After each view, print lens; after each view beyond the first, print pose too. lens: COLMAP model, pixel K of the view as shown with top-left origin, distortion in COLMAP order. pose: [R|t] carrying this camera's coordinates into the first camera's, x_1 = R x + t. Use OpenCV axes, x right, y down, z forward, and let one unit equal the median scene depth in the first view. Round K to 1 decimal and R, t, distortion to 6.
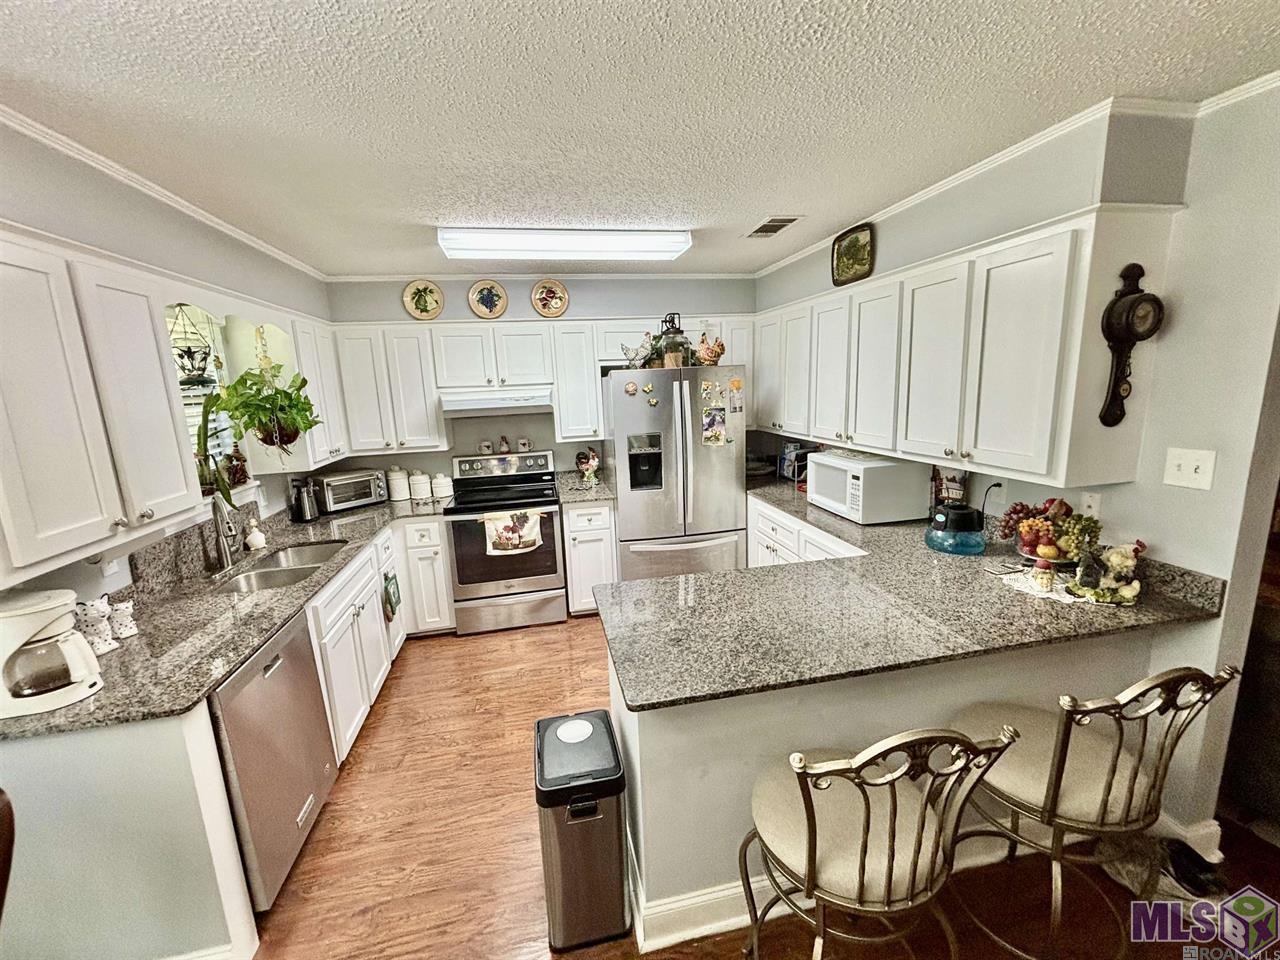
lens RADIAL K [[513.1, 0, 640.0], [0, 513.1, 480.0], [0, 0, 1]] dist [0.015623, -0.009613]
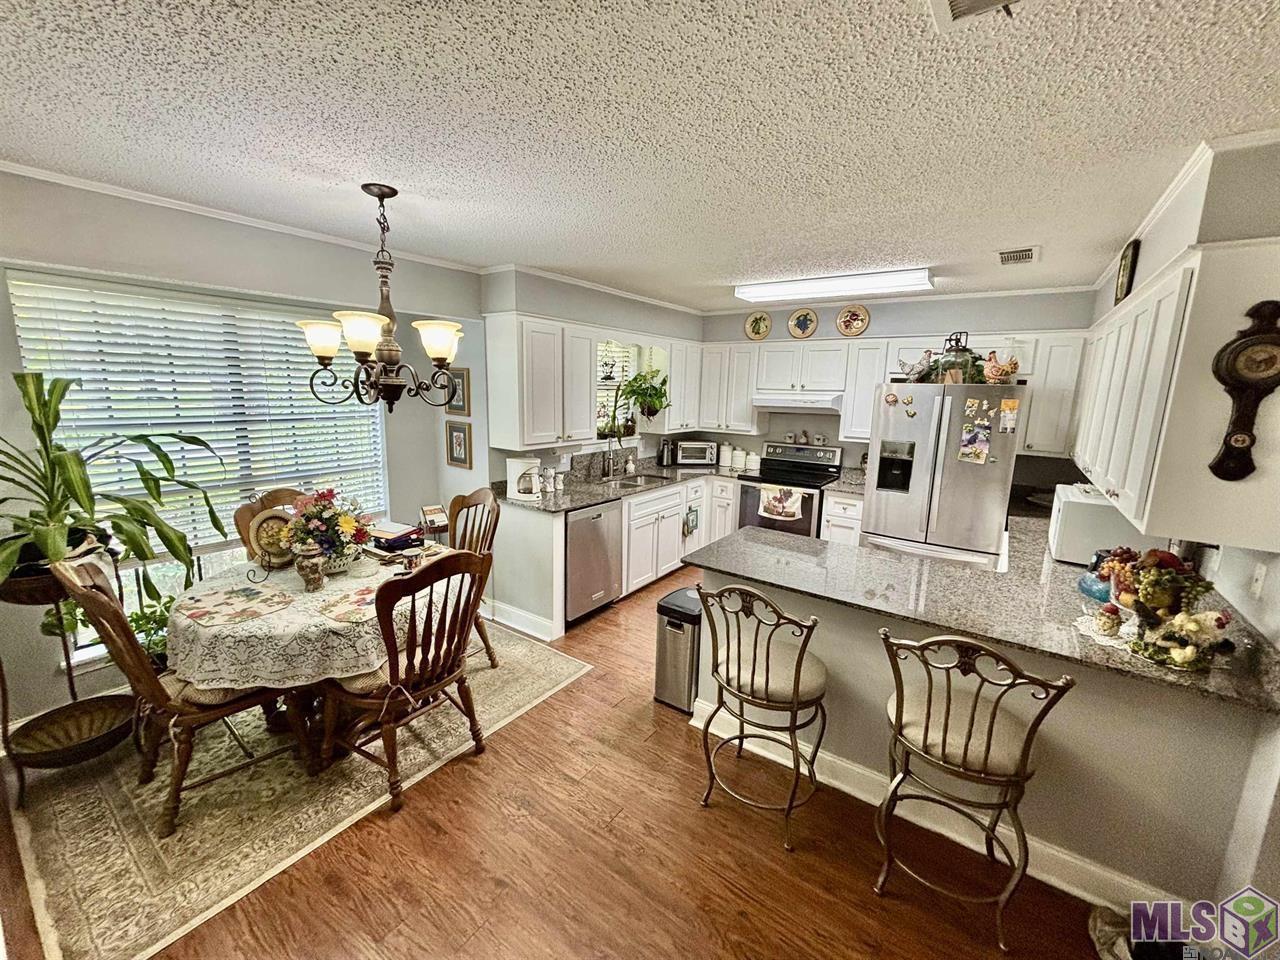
lens RADIAL K [[513.1, 0, 640.0], [0, 513.1, 480.0], [0, 0, 1]] dist [0.015623, -0.009613]
pose [[0.682809, 0.188586, -0.705838, 0.424220], [-0.187325, 0.979006, 0.080358, 0.007446], [0.706173, 0.077352, 0.703801, -0.173246]]
